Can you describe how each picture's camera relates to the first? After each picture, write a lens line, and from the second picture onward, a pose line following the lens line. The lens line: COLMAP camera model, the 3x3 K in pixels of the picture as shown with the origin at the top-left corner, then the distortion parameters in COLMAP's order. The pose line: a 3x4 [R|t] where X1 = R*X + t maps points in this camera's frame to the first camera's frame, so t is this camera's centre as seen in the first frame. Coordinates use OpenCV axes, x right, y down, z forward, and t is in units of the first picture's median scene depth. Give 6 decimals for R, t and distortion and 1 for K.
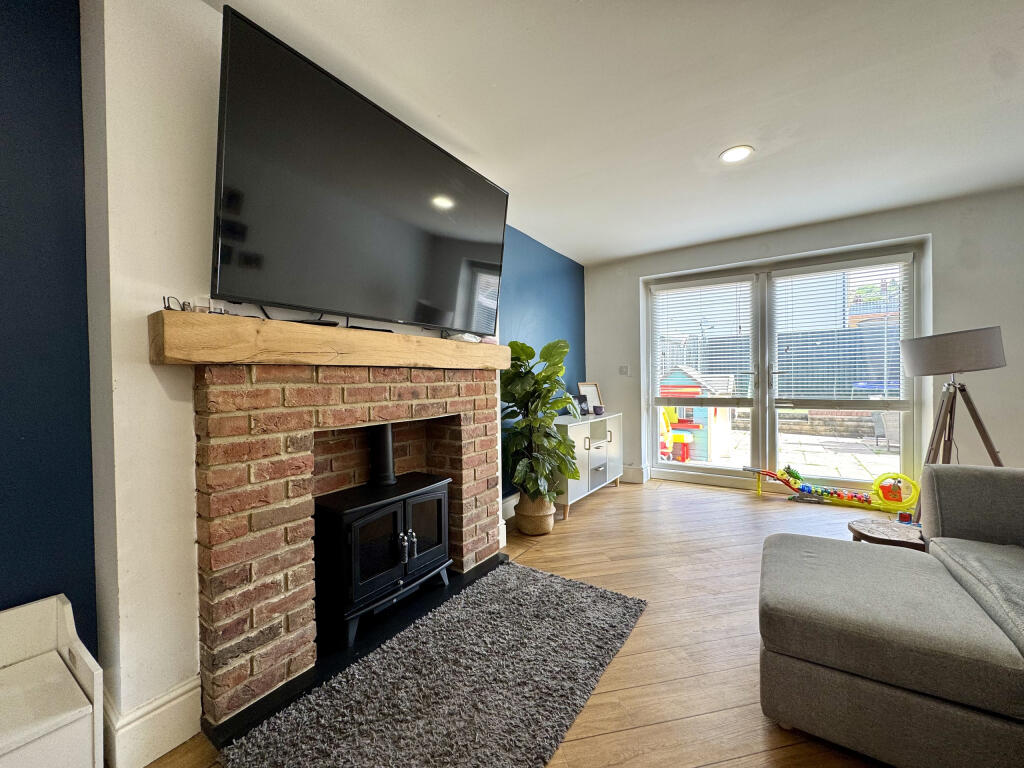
lens RADIAL K [[409.5, 0, 512.0], [0, 409.5, 384.0], [0, 0, 1]] dist [-0.000184, -0.000333]
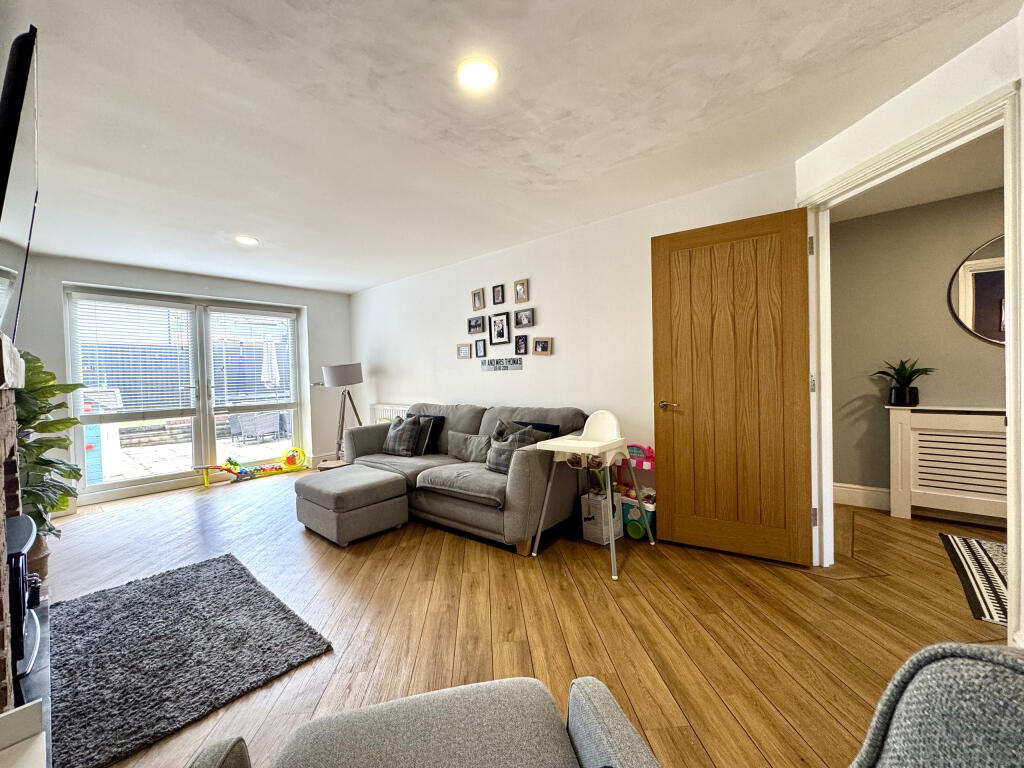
lens RADIAL K [[409.5, 0, 512.0], [0, 409.5, 384.0], [0, 0, 1]] dist [-0.000184, -0.000333]
pose [[0.133799, -0.008671, 0.990971, -0.555148], [0.037013, 0.999308, 0.003747, -0.007401], [-0.990317, 0.036177, 0.134027, -0.090508]]
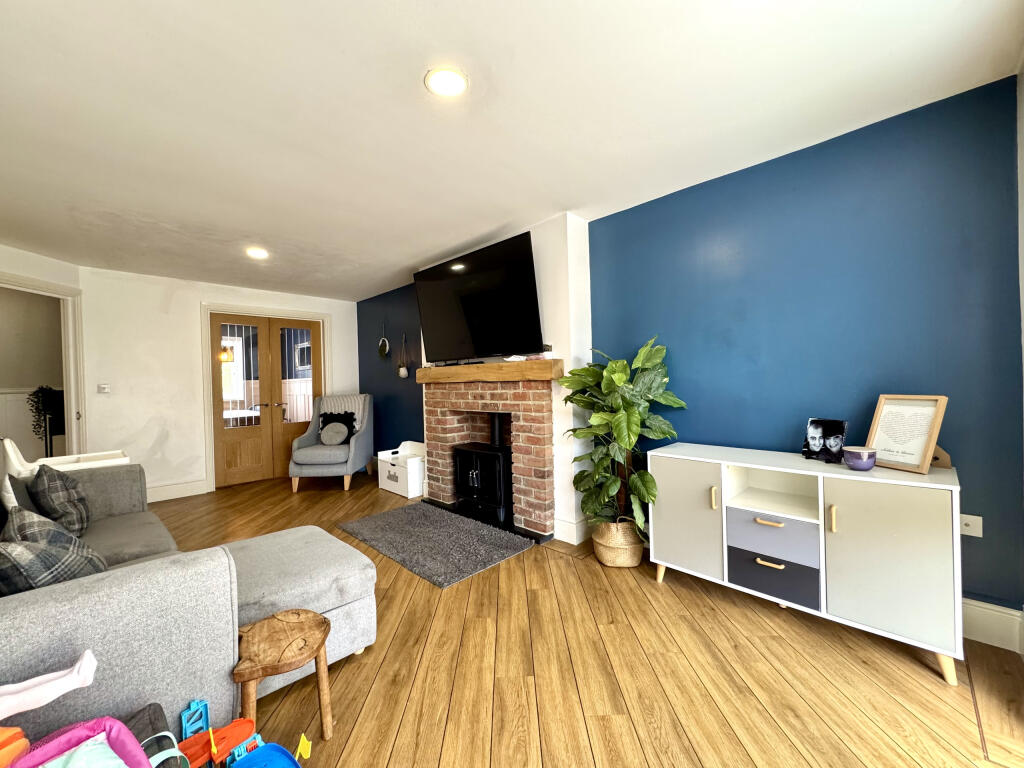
lens RADIAL K [[409.5, 0, 512.0], [0, 409.5, 384.0], [0, 0, 1]] dist [-0.000184, -0.000333]
pose [[-0.198628, 0.024263, -0.979774, 0.857498], [0.013970, 0.999662, 0.021924, -0.039836], [0.979975, -0.009333, -0.198900, 0.866937]]
